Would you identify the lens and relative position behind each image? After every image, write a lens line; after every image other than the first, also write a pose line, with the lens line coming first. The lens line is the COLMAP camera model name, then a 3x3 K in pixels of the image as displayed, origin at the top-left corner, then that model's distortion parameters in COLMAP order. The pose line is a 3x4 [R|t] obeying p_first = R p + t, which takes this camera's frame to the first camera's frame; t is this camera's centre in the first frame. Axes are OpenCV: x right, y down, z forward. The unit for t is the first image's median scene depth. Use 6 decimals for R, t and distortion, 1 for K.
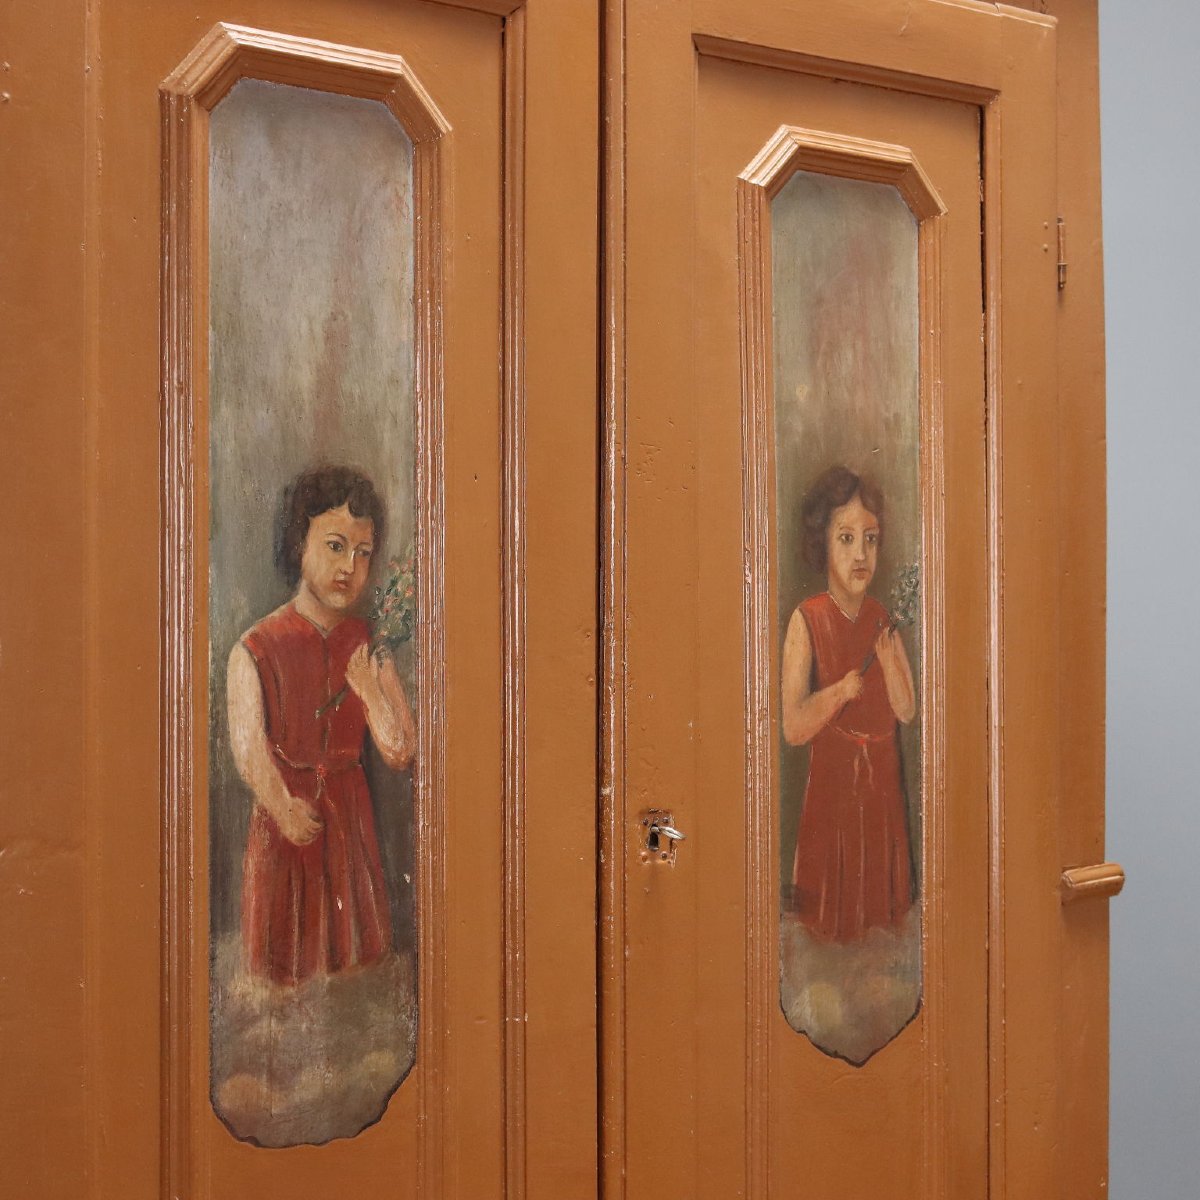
lens RADIAL K [[2182.2, 0, 598.4], [0, 2182.2, 600.6], [0, 0, 1]] dist [0.015245, 0.000000]
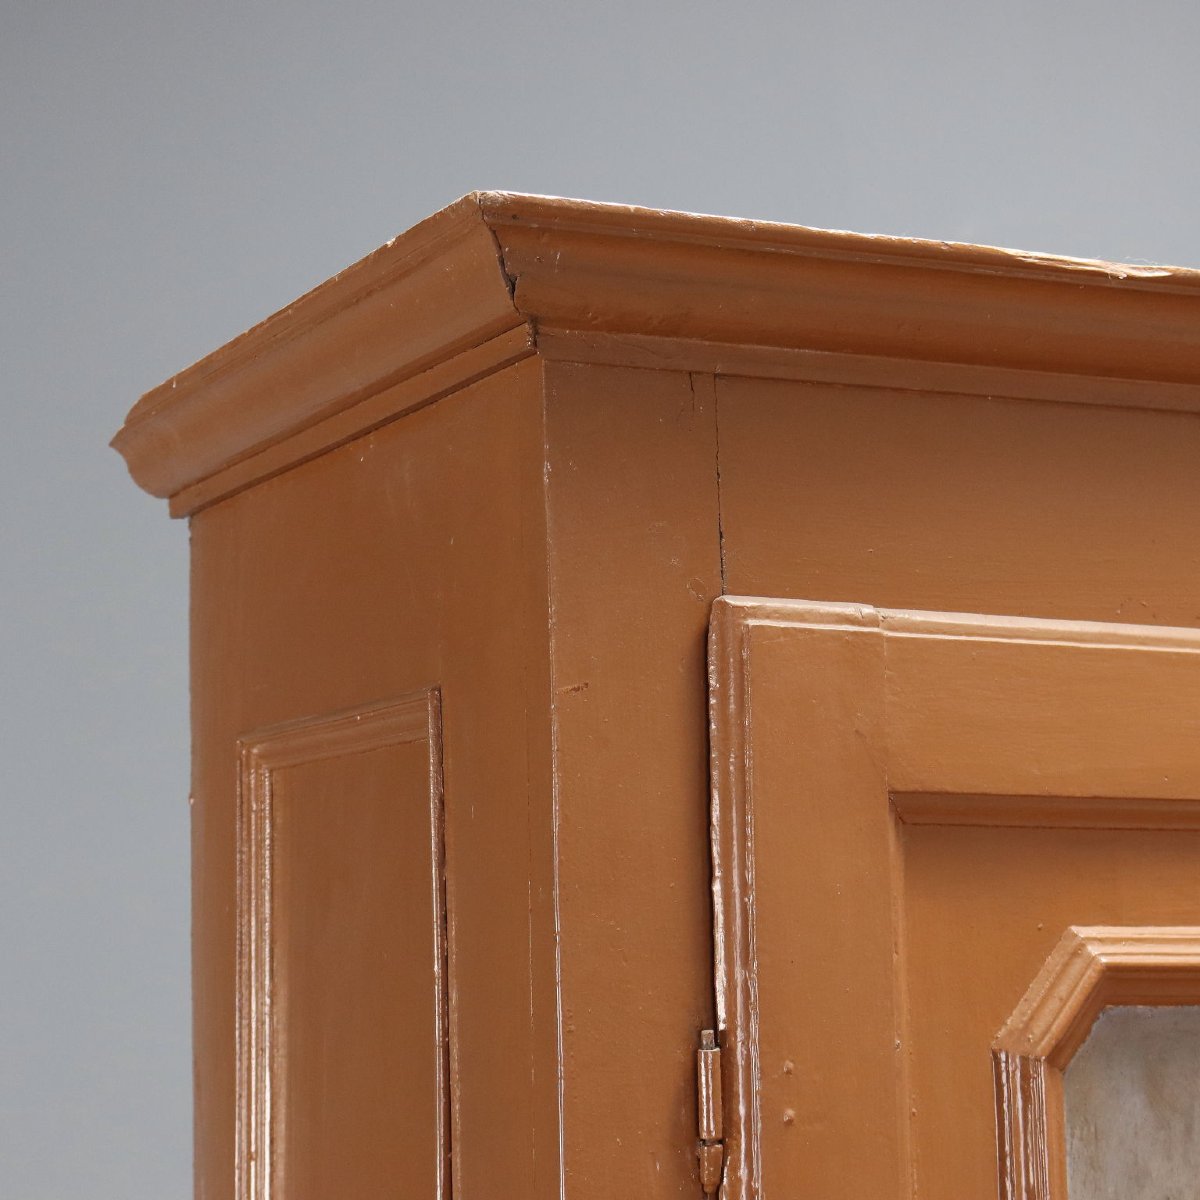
lens RADIAL K [[2801.5, 0, 601.7], [0, 2801.5, 600.6], [0, 0, 1]] dist [0.050378, 0.000000]
pose [[0.987829, -0.036530, -0.151192, -0.173502], [0.017875, 0.992251, -0.122953, -0.249621], [0.154512, 0.118754, 0.980828, 0.143347]]
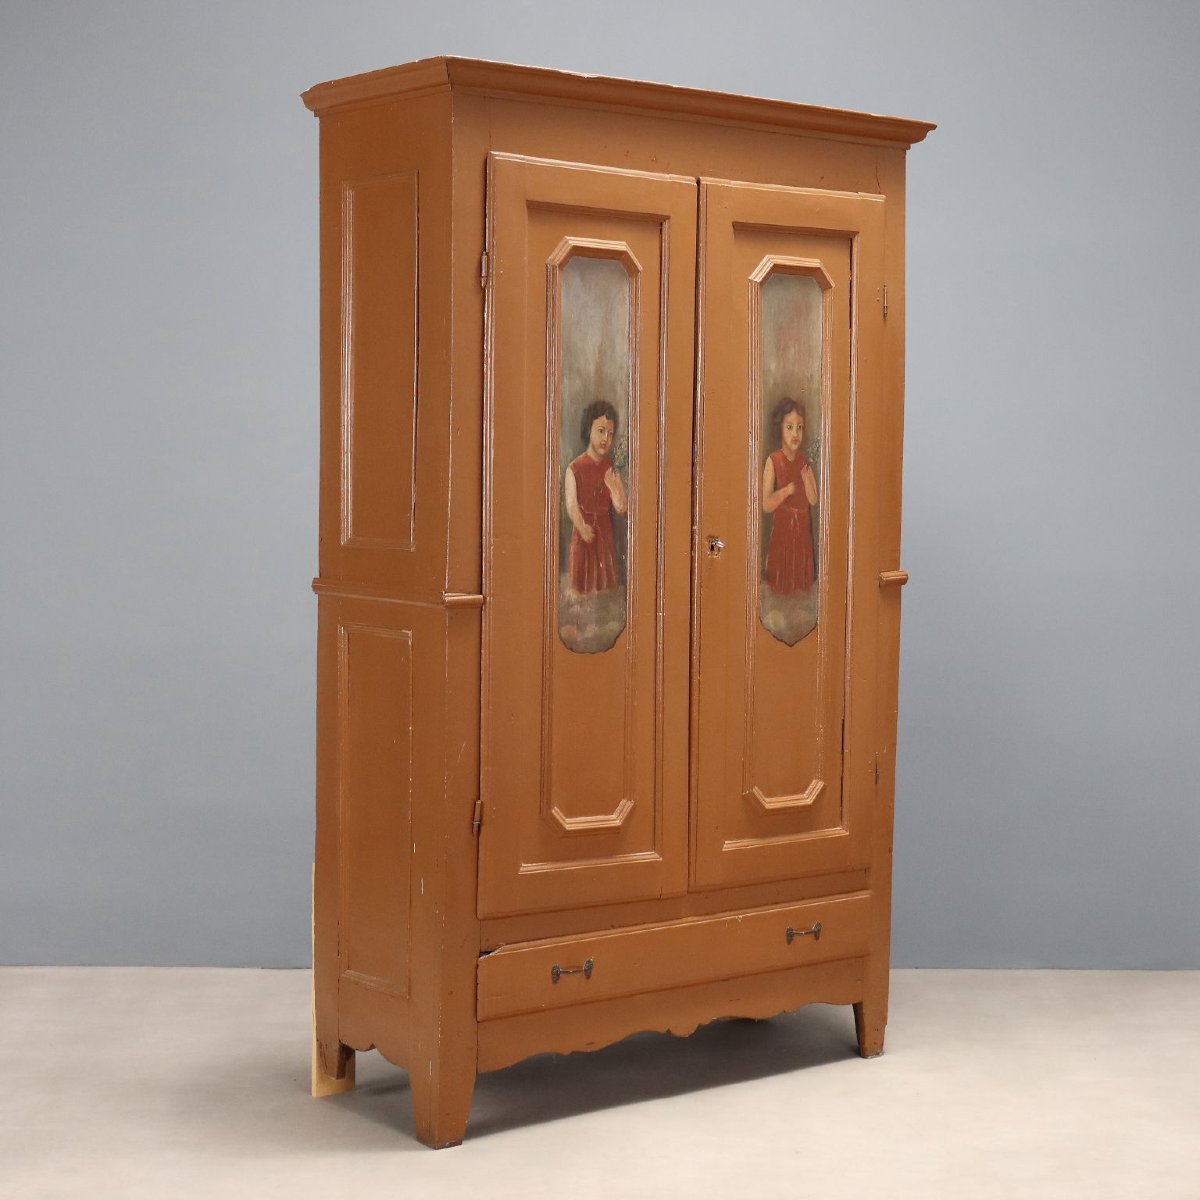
lens RADIAL K [[2421.1, 0, 602.7], [0, 2421.1, 600.6], [0, 0, 1]] dist [0.049716, 0.000000]
pose [[0.998659, 0.010267, 0.050738, -0.262713], [-0.013617, 0.997717, 0.066143, -0.013613], [-0.049943, -0.066746, 0.996519, -1.932182]]
